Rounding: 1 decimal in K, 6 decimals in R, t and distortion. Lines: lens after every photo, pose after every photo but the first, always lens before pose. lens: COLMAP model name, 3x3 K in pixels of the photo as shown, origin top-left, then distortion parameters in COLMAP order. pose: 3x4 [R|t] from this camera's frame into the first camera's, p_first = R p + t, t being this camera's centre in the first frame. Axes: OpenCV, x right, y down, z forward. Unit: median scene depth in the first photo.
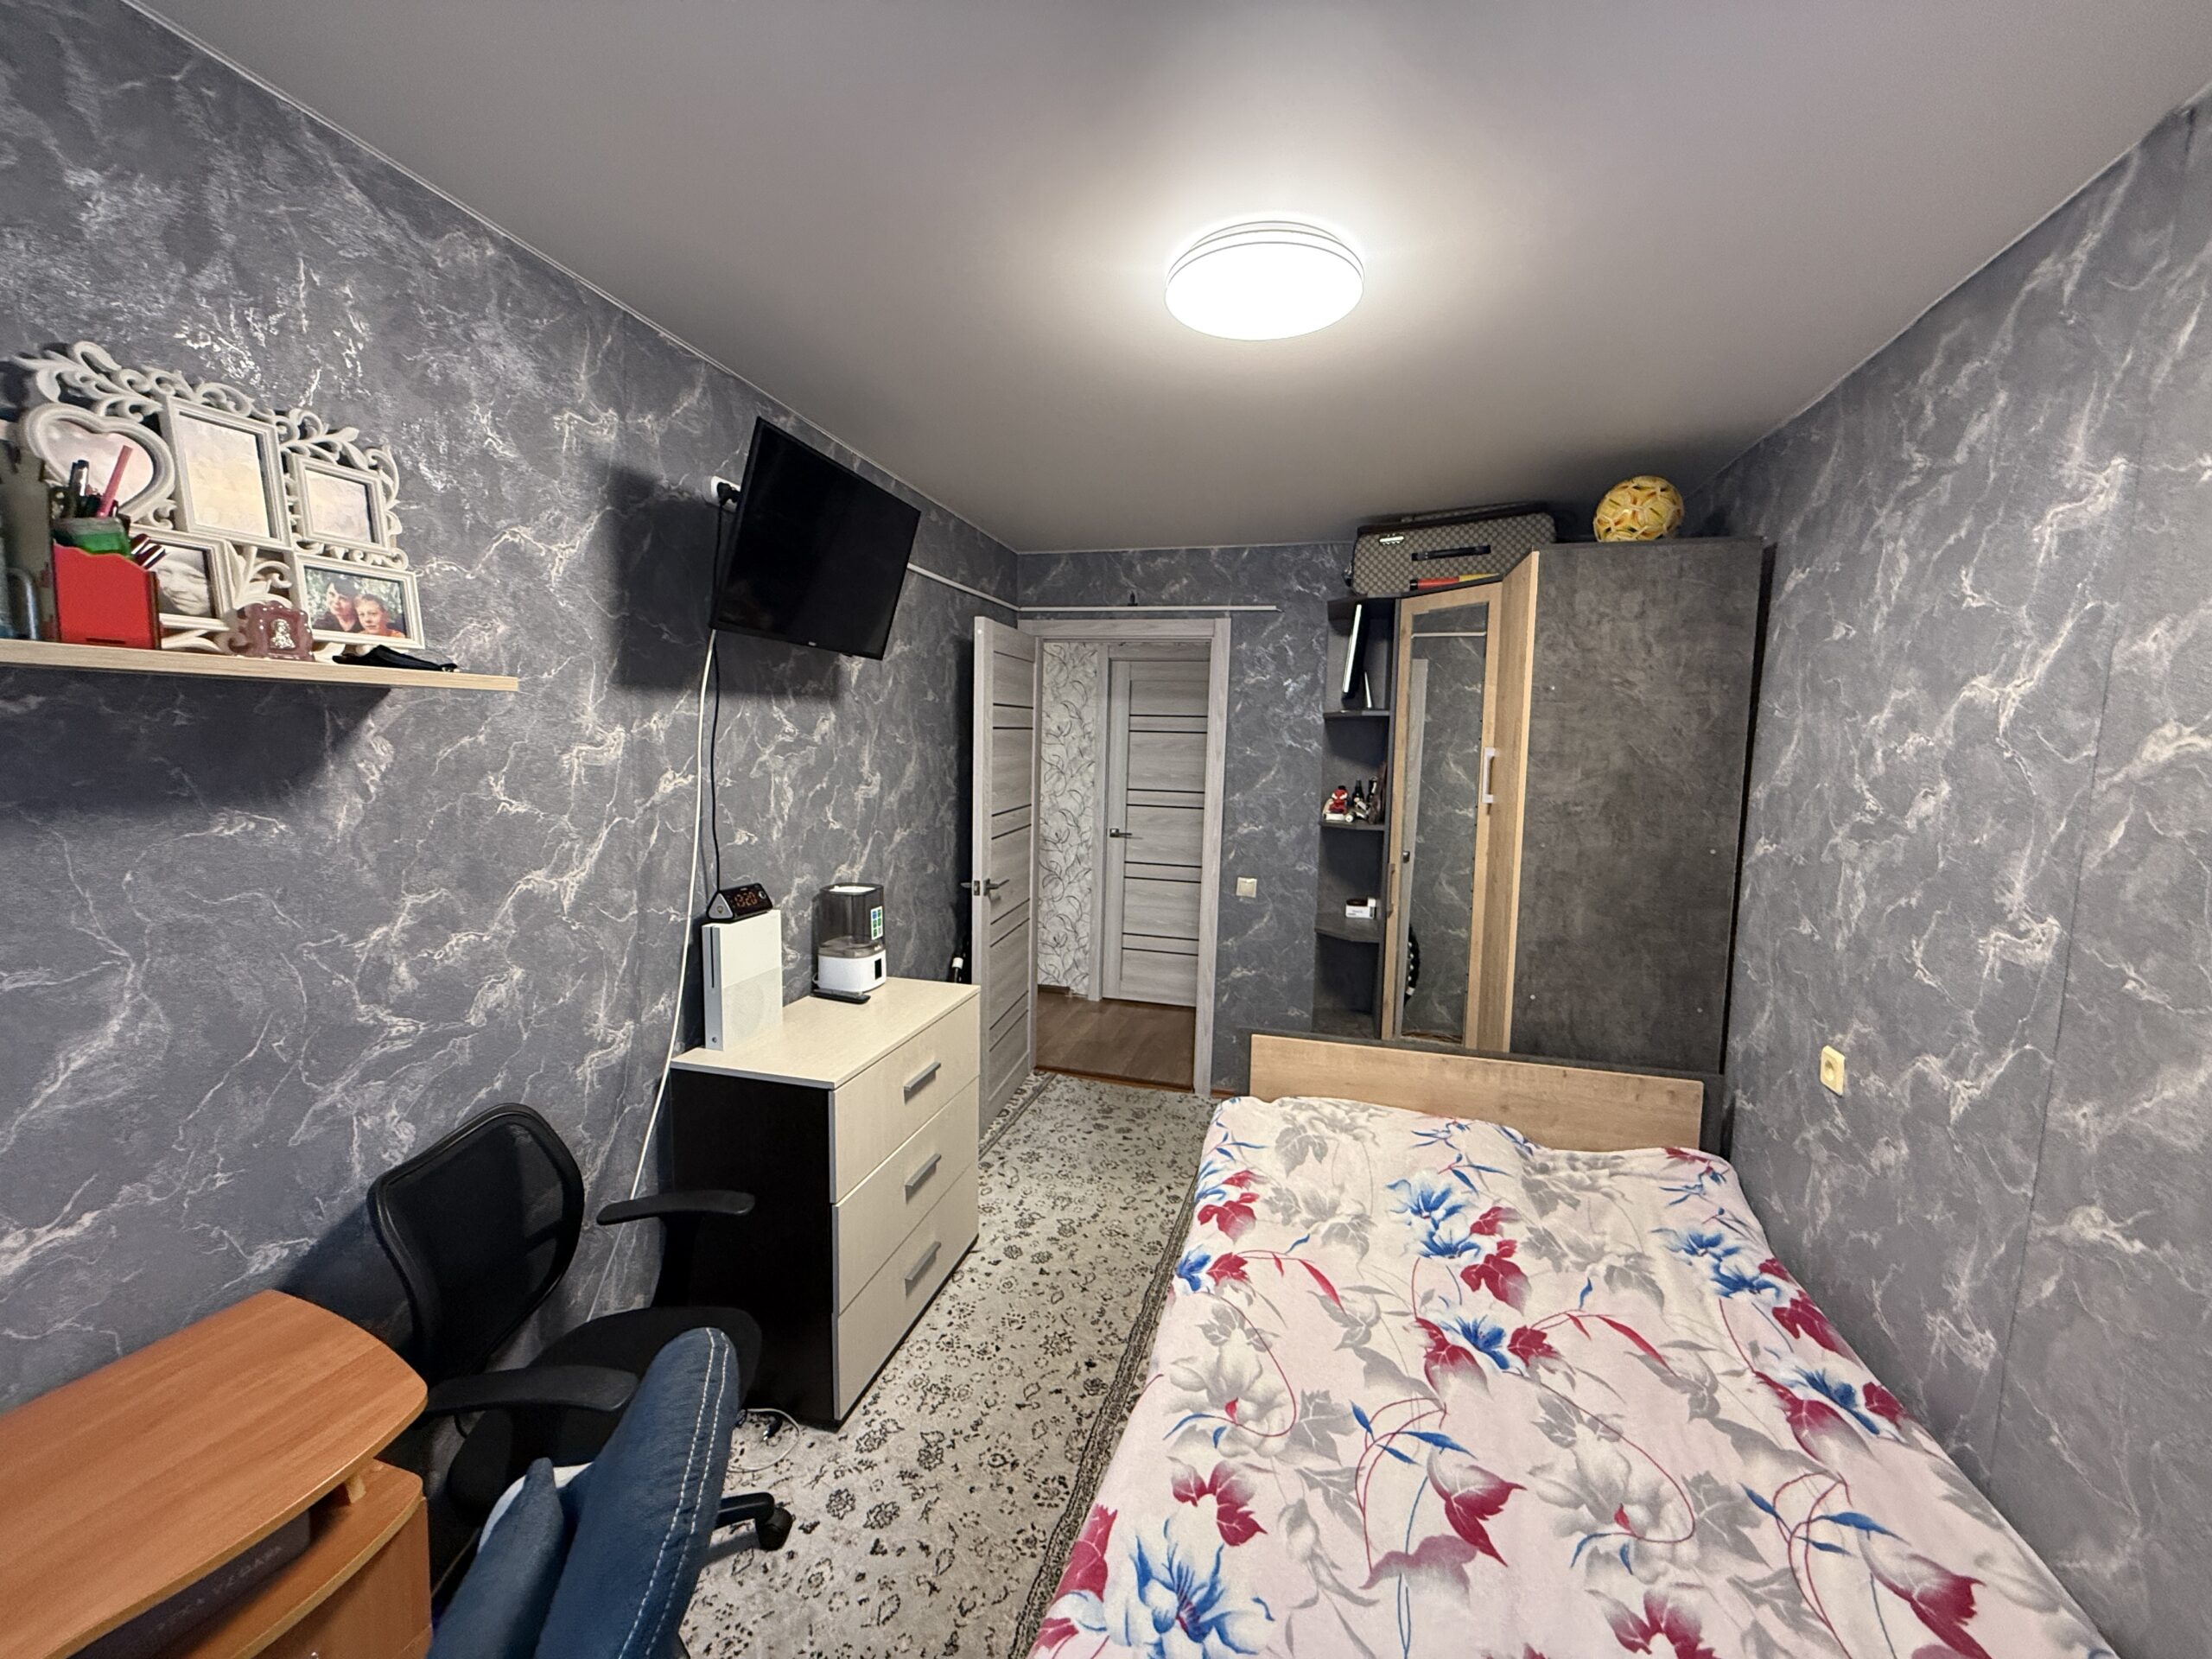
lens RADIAL K [[885.7, 0, 1105.8], [0, 885.7, 808.0], [0, 0, 1]] dist [-0.002993, 0.000620]
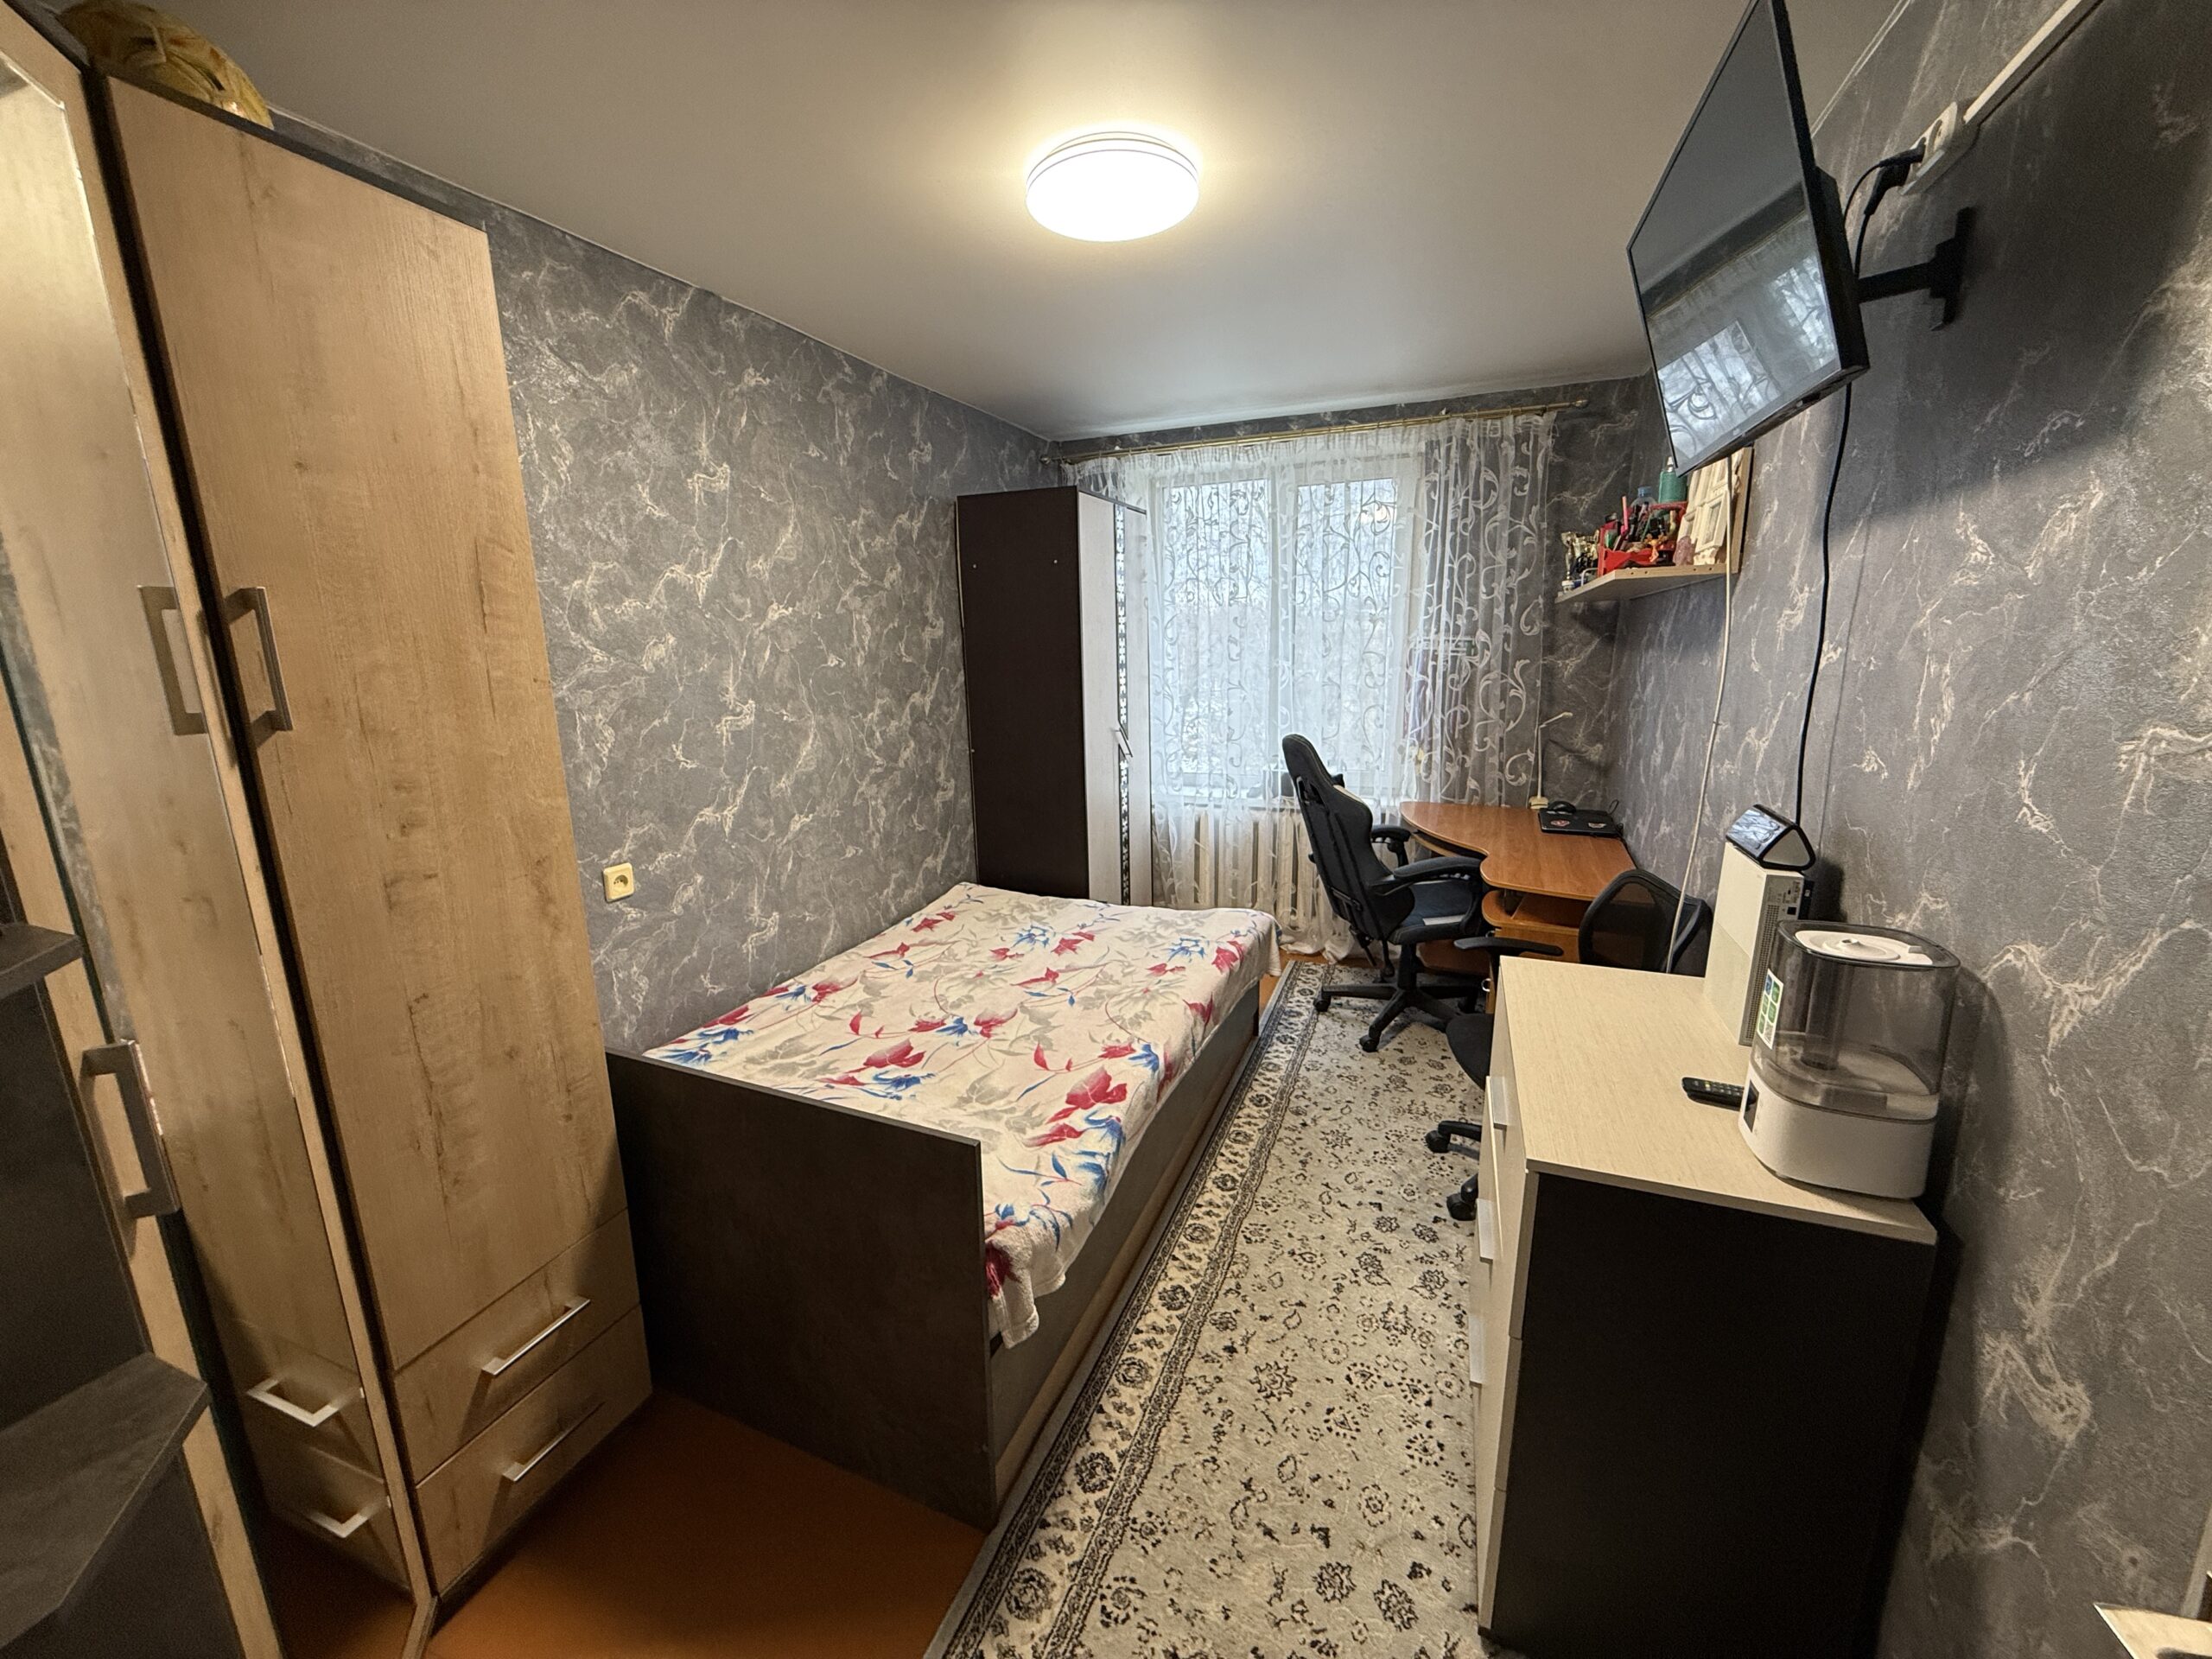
lens RADIAL K [[885.7, 0, 1093.4], [0, 885.7, 835.4], [0, 0, 1]] dist [-0.002993, 0.000620]
pose [[-0.992095, -0.034133, 0.120758, 0.035893], [0.002309, 0.957170, 0.289517, -0.121404], [-0.125469, 0.287507, -0.949525, 2.174343]]
